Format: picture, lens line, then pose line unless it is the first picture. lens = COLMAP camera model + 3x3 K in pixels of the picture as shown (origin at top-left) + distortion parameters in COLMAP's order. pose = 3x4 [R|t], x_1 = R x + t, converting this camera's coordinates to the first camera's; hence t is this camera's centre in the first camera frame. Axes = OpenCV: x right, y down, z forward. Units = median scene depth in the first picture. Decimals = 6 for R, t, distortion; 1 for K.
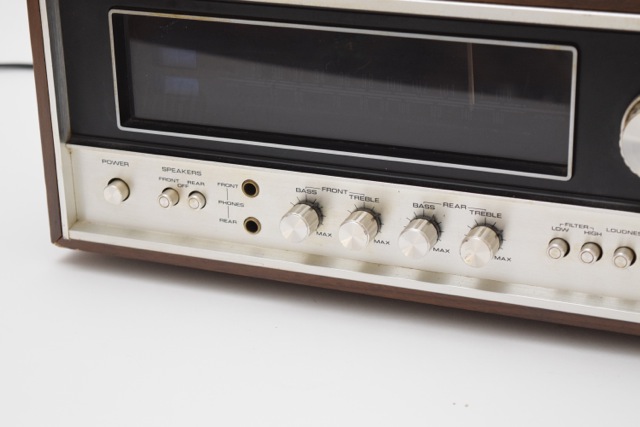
lens RADIAL K [[1452.9, 0, 320.0], [0, 1452.9, 213.5], [0, 0, 1]] dist [0.070755, 0.465702]
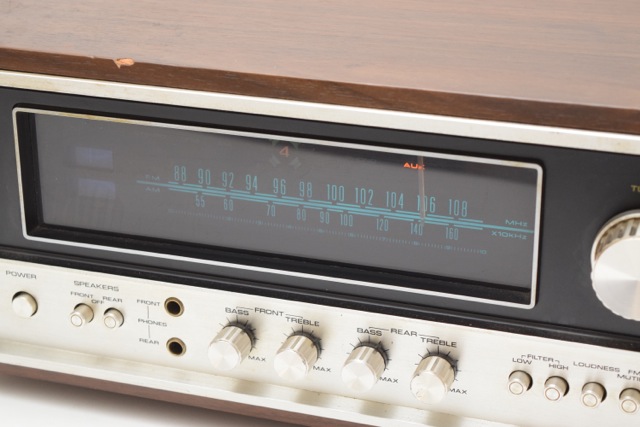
lens RADIAL K [[1452.9, 0, 320.0], [0, 1452.9, 213.5], [0, 0, 1]] dist [0.070755, 0.465702]
pose [[0.998456, -0.002340, 0.055508, -0.008057], [0.002403, 0.999997, -0.001071, -0.074812], [-0.055505, 0.001203, 0.998458, 0.105920]]
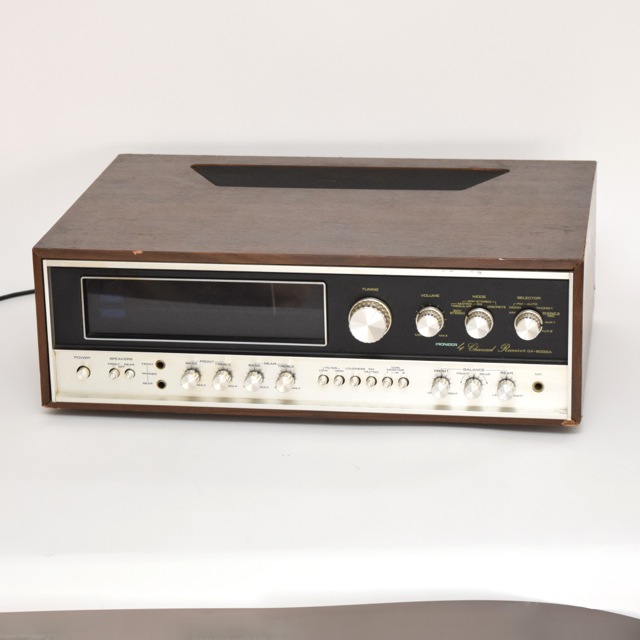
lens RADIAL K [[2132.8, 0, 320.0], [0, 2132.8, 320.0], [0, 0, 1]] dist [0.116737, 0.579669]
pose [[0.974459, -0.071613, 0.212839, -0.443629], [0.086146, 0.994486, -0.059799, 0.111984], [-0.207383, 0.076606, 0.975256, -1.809371]]
